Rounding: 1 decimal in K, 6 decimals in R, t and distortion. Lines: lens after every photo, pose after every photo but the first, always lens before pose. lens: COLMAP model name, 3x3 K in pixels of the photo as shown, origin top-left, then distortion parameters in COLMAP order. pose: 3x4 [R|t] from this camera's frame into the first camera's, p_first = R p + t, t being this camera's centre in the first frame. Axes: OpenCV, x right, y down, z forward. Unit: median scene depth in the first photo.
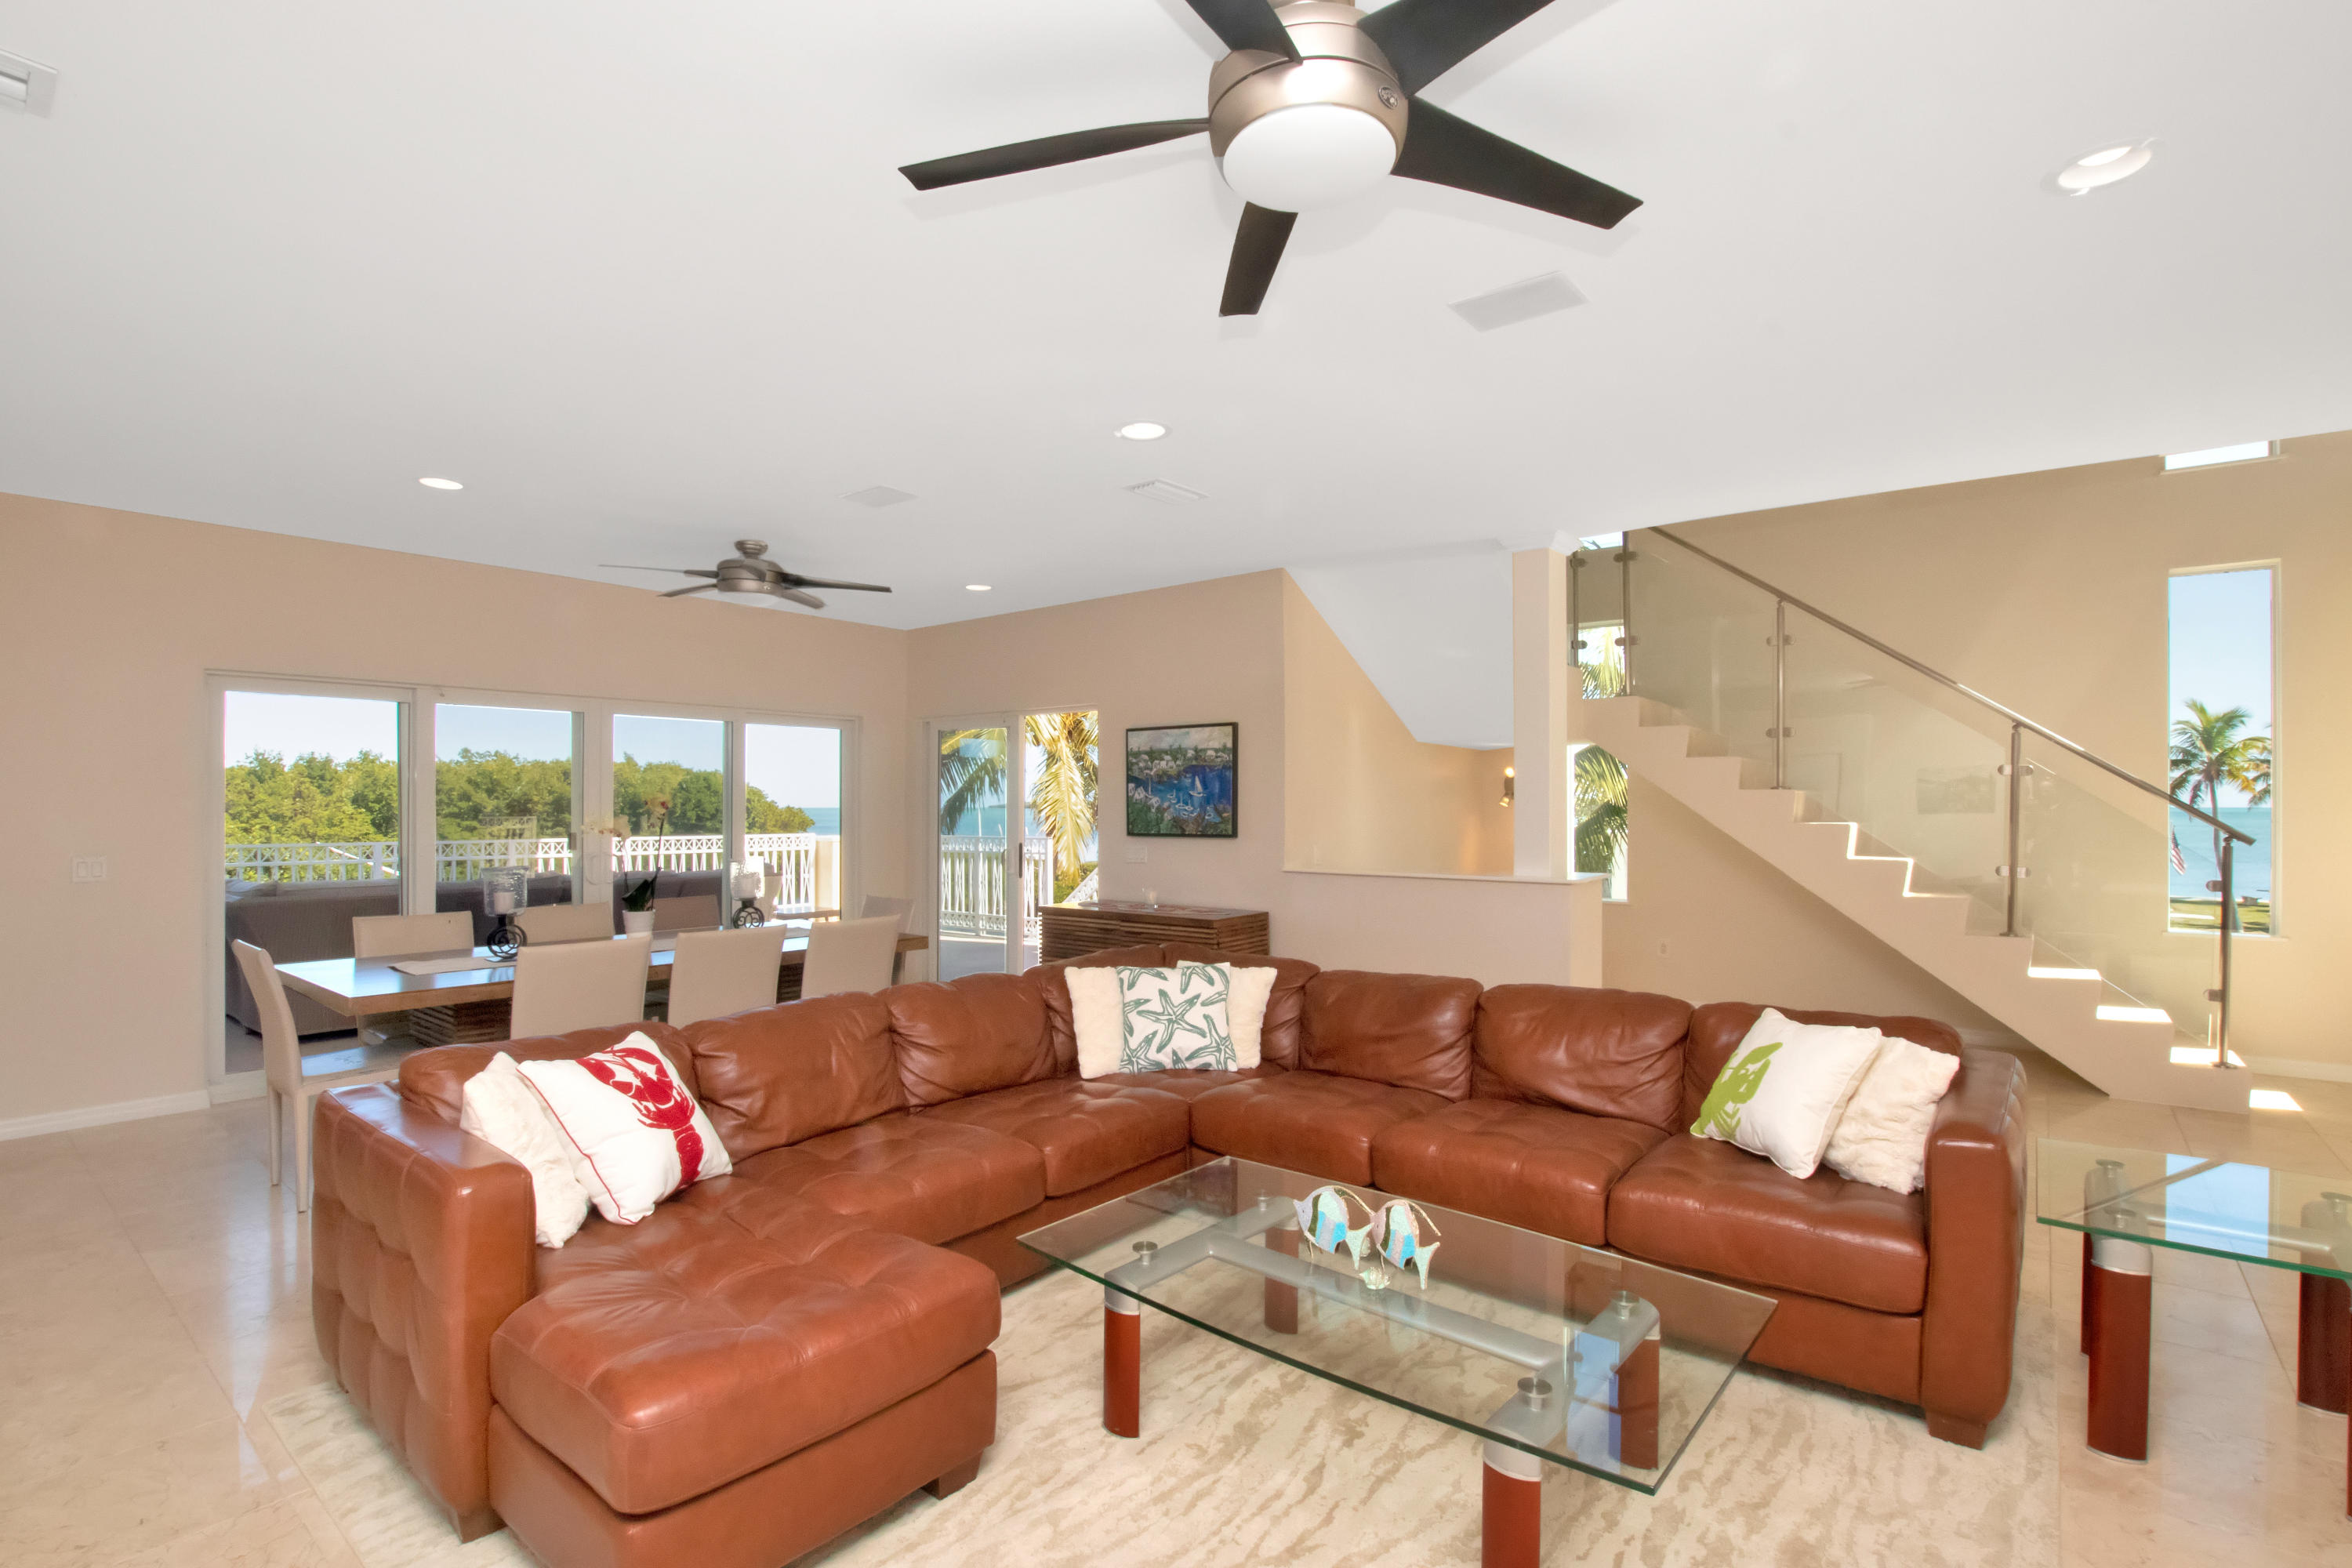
lens RADIAL K [[1101.3, 0, 1194.0], [0, 1101.3, 798.4], [0, 0, 1]] dist [-0.001641, 0.002319]
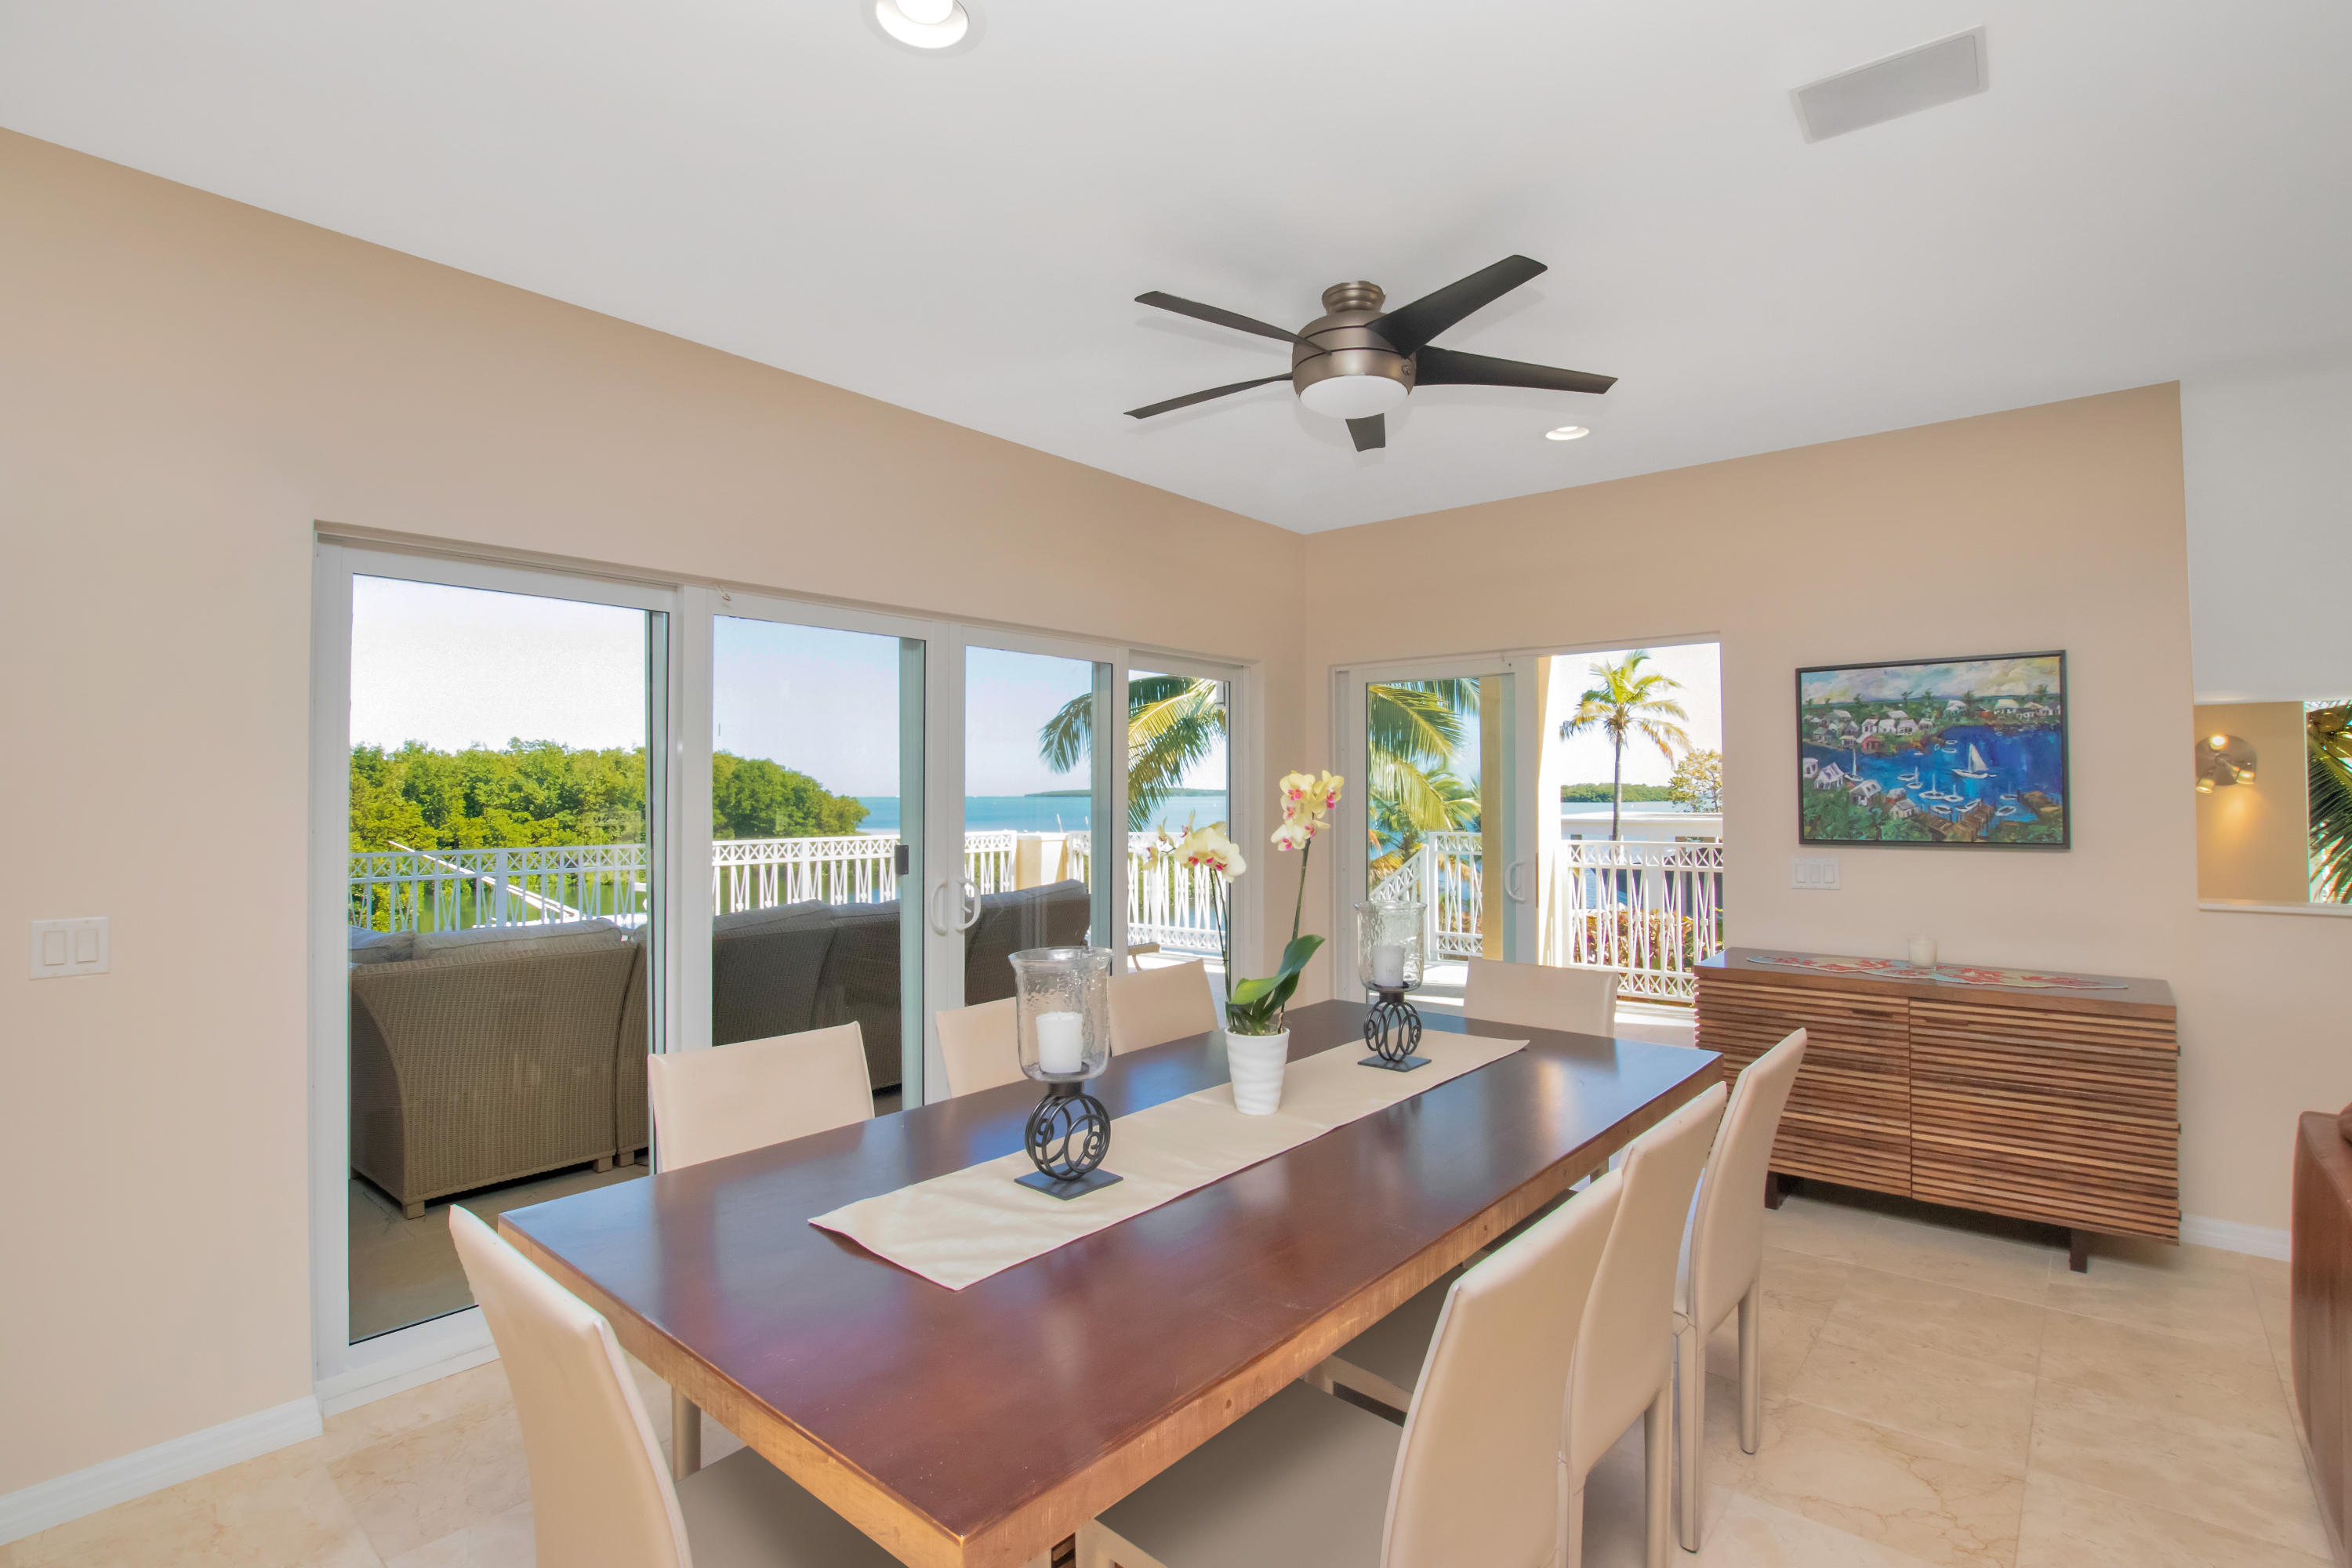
lens RADIAL K [[1101.3, 0, 1223.8], [0, 1101.3, 768.1], [0, 0, 1]] dist [-0.001641, 0.002319]
pose [[0.999961, -0.004845, -0.007363, -0.376405], [0.004728, 0.999863, -0.015892, 0.000151], [0.007439, 0.015857, 0.999847, 0.394014]]
